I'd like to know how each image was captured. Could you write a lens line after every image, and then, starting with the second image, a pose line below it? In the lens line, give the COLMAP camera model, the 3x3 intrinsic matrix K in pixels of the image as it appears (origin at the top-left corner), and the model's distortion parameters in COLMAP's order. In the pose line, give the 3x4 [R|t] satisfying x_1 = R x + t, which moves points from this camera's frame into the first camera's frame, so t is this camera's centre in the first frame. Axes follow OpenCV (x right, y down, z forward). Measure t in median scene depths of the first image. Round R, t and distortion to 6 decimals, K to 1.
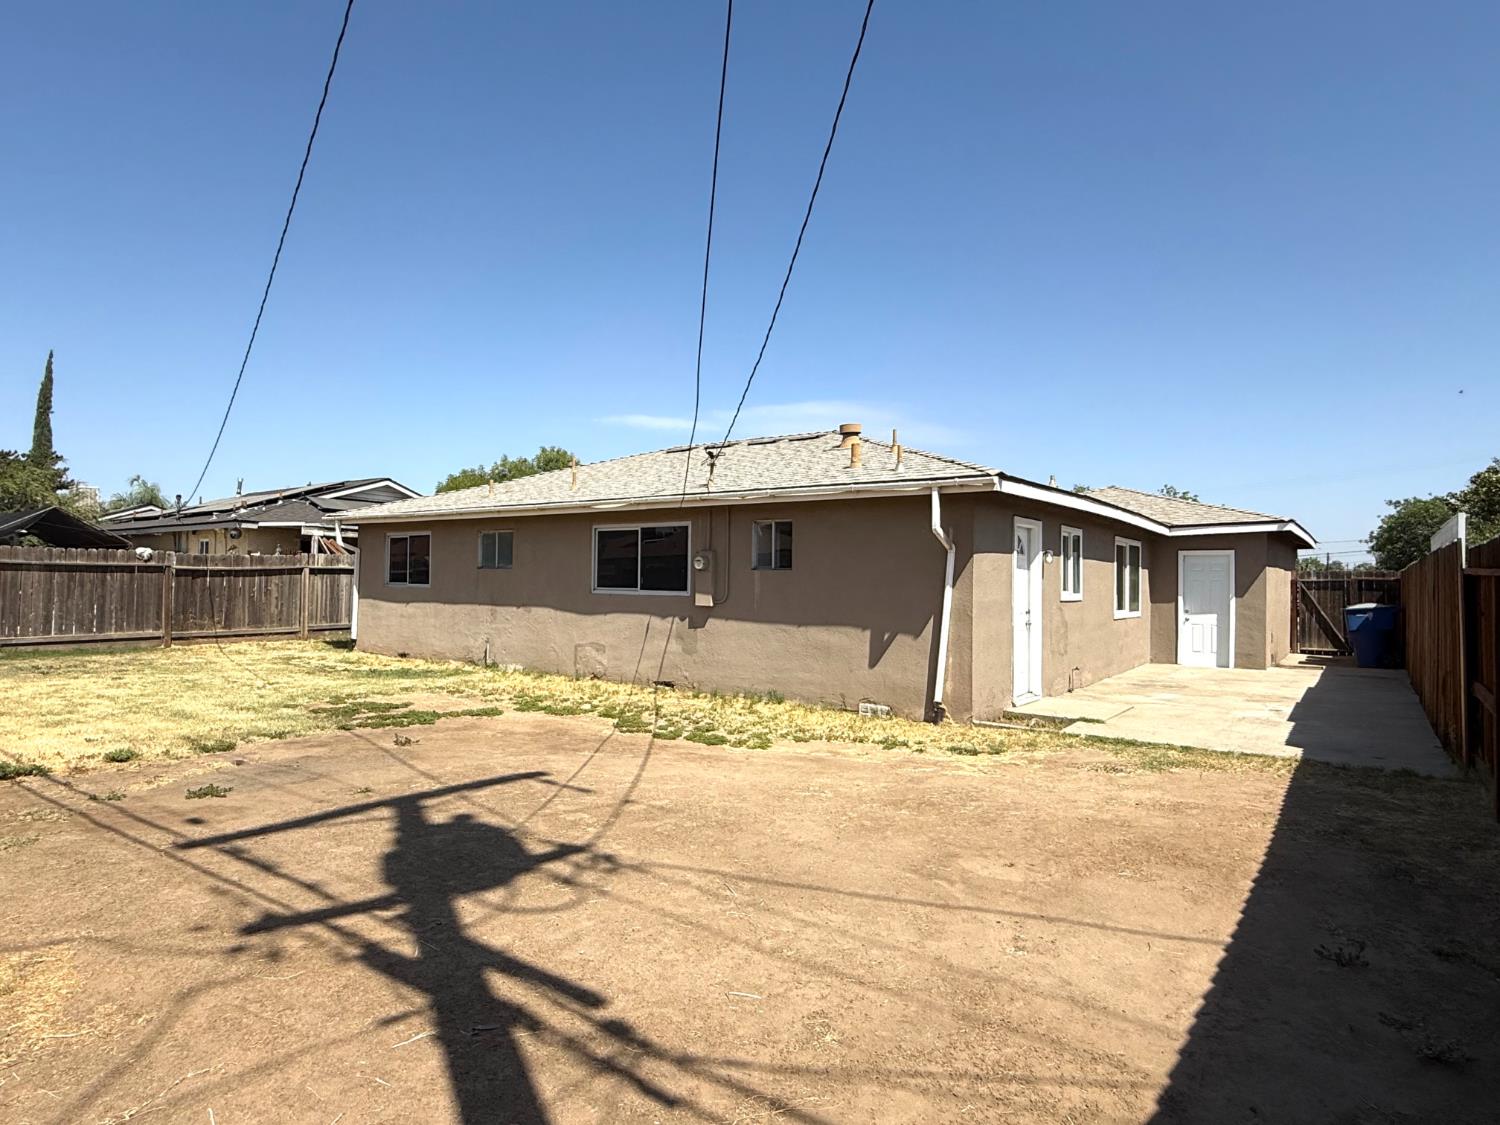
lens RADIAL K [[852.0, 0, 750.9], [0, 852.0, 564.6], [0, 0, 1]] dist [-0.007505, 0.006457]
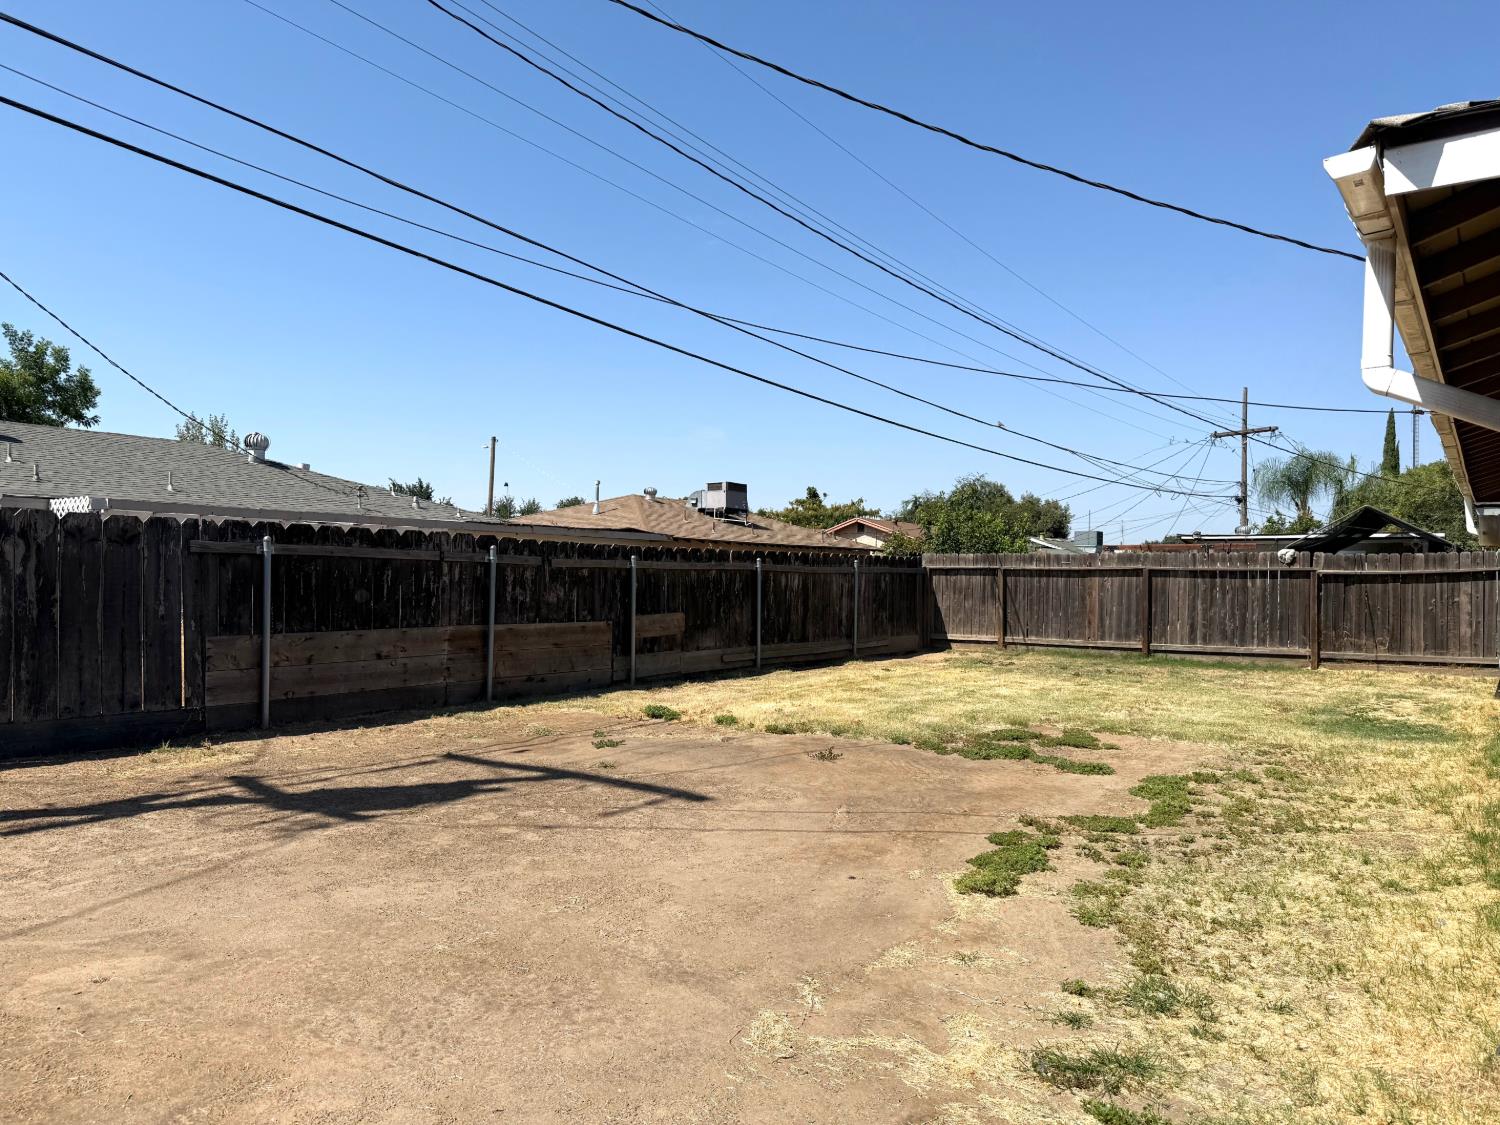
lens RADIAL K [[1061.3, 0, 750.2], [0, 1061.3, 567.7], [0, 0, 1]] dist [0.056856, -0.069155]
pose [[0.019480, -0.022801, -0.999550, 0.376731], [0.009278, 0.999701, -0.022623, 0.019861], [0.999767, -0.008833, 0.019686, 0.489785]]
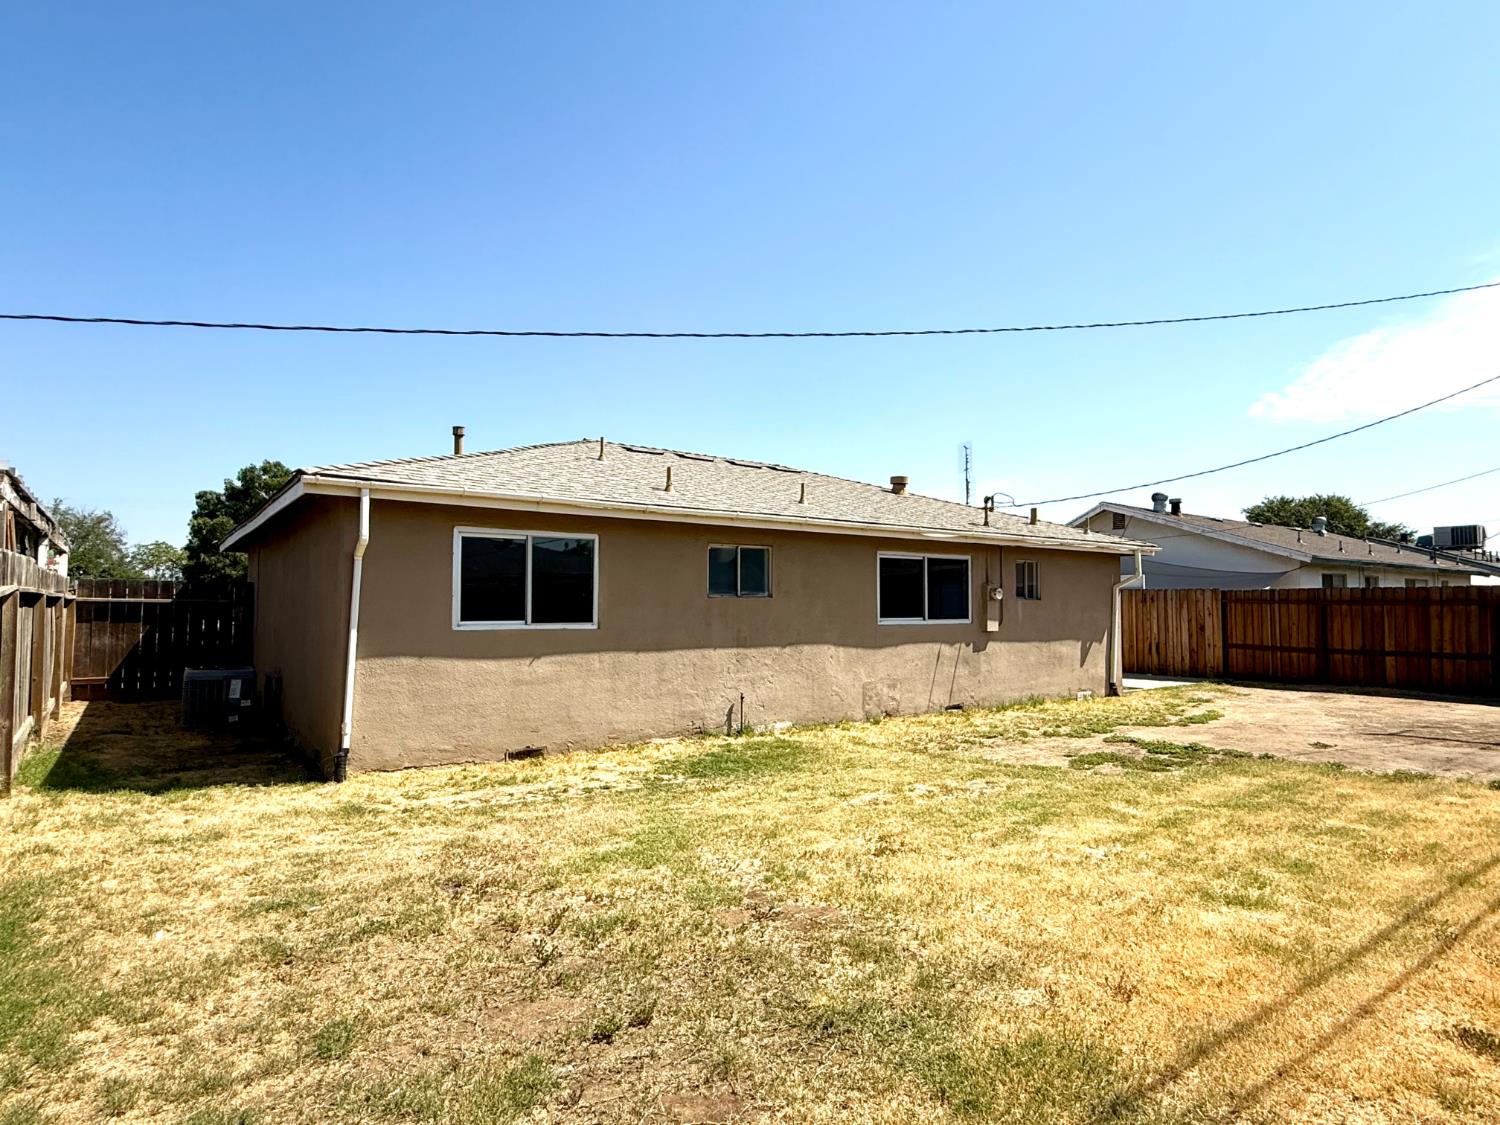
lens RADIAL K [[852.0, 0, 748.8], [0, 852.0, 553.7], [0, 0, 1]] dist [-0.007505, 0.006457]
pose [[0.297798, 0.037424, 0.953895, -1.005462], [-0.022821, 0.999225, -0.032078, -0.009225], [-0.954356, -0.012216, 0.298421, 0.782891]]
